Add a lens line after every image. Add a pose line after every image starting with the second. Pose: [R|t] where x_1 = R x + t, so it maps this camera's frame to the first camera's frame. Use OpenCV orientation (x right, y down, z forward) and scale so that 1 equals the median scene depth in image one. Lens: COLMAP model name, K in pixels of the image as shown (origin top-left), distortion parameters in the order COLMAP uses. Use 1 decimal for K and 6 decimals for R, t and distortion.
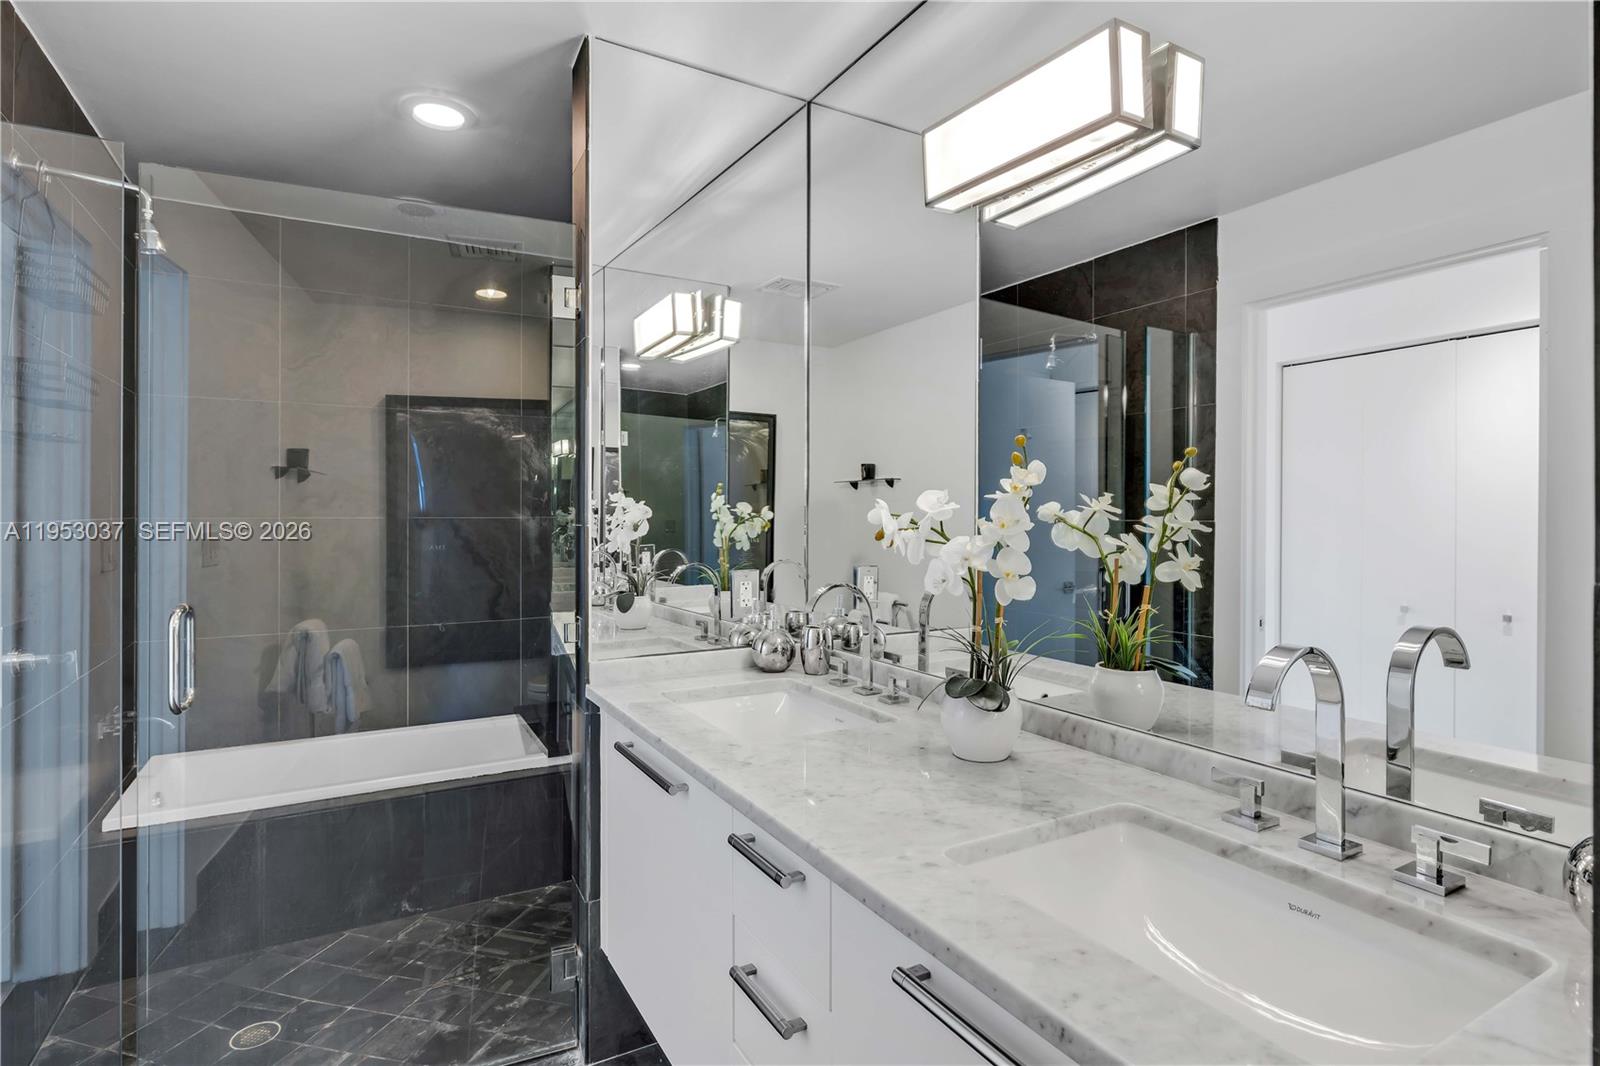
lens RADIAL K [[793.5, 0, 791.3], [0, 793.5, 531.3], [0, 0, 1]] dist [-0.003332, -0.000401]
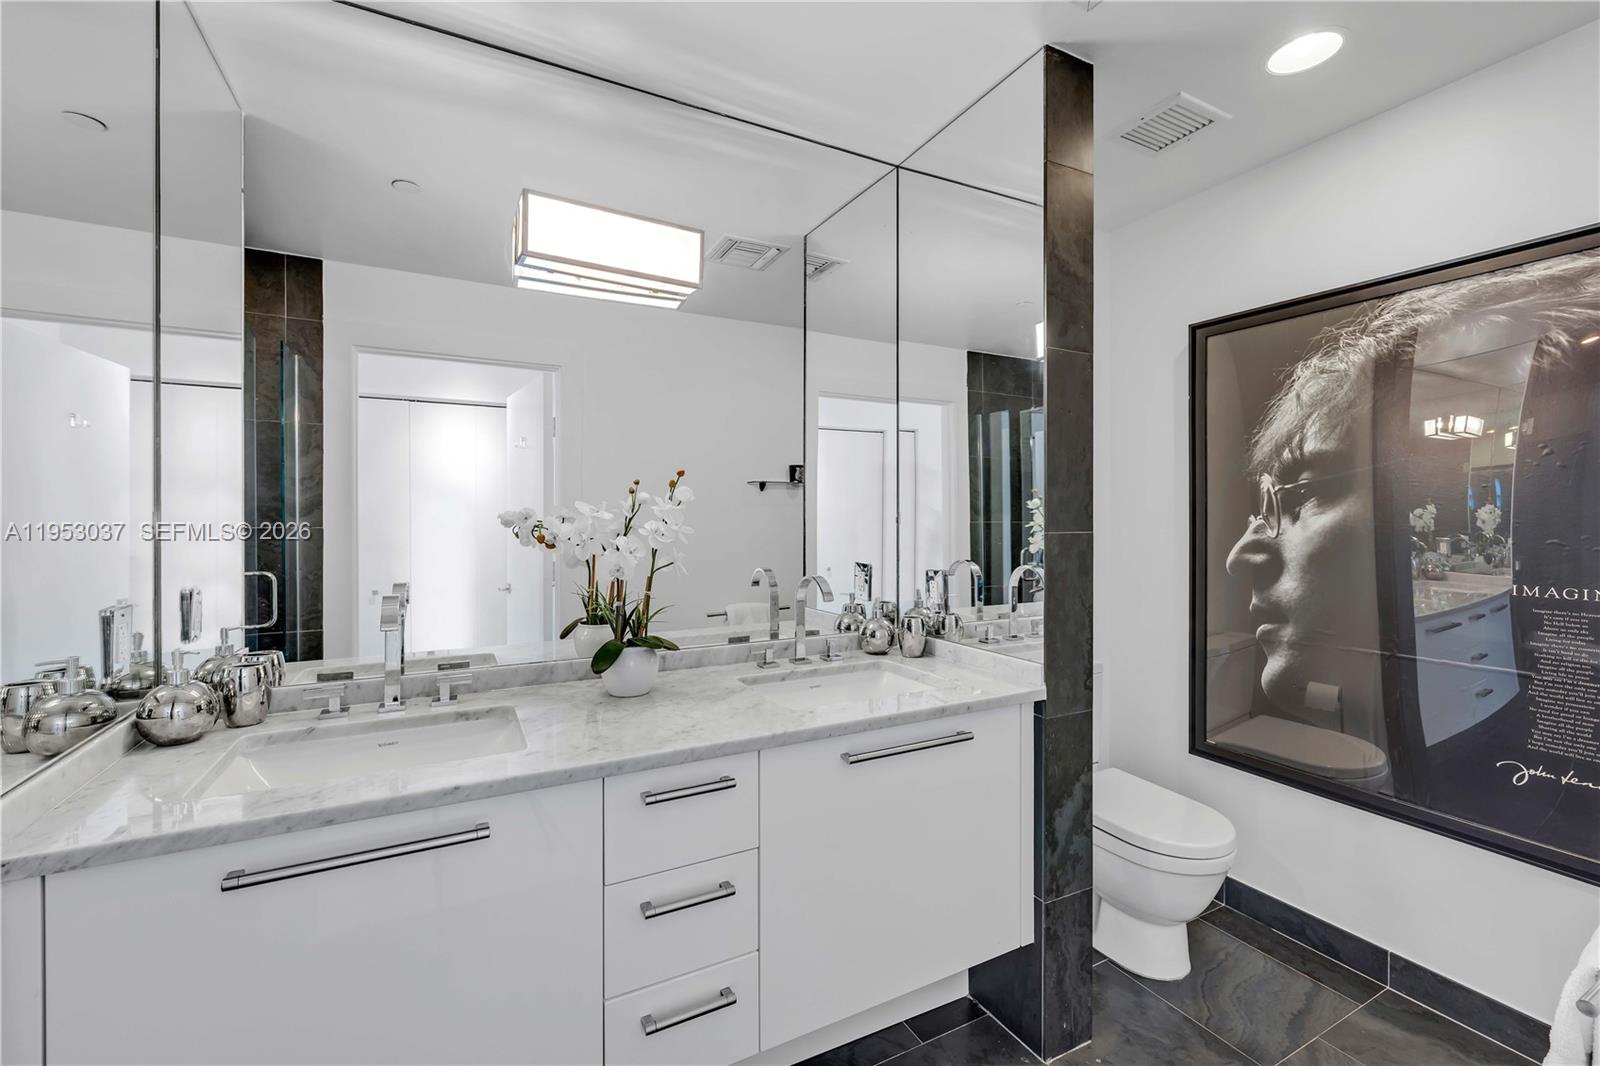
lens RADIAL K [[687.4, 0, 799.4], [0, 687.4, 529.1], [0, 0, 1]] dist [-0.000353, -0.000044]
pose [[0.004754, -0.006800, 0.999966, -0.906059], [0.018547, 0.999805, 0.006711, -0.008173], [-0.999817, 0.018514, 0.004879, 0.647763]]
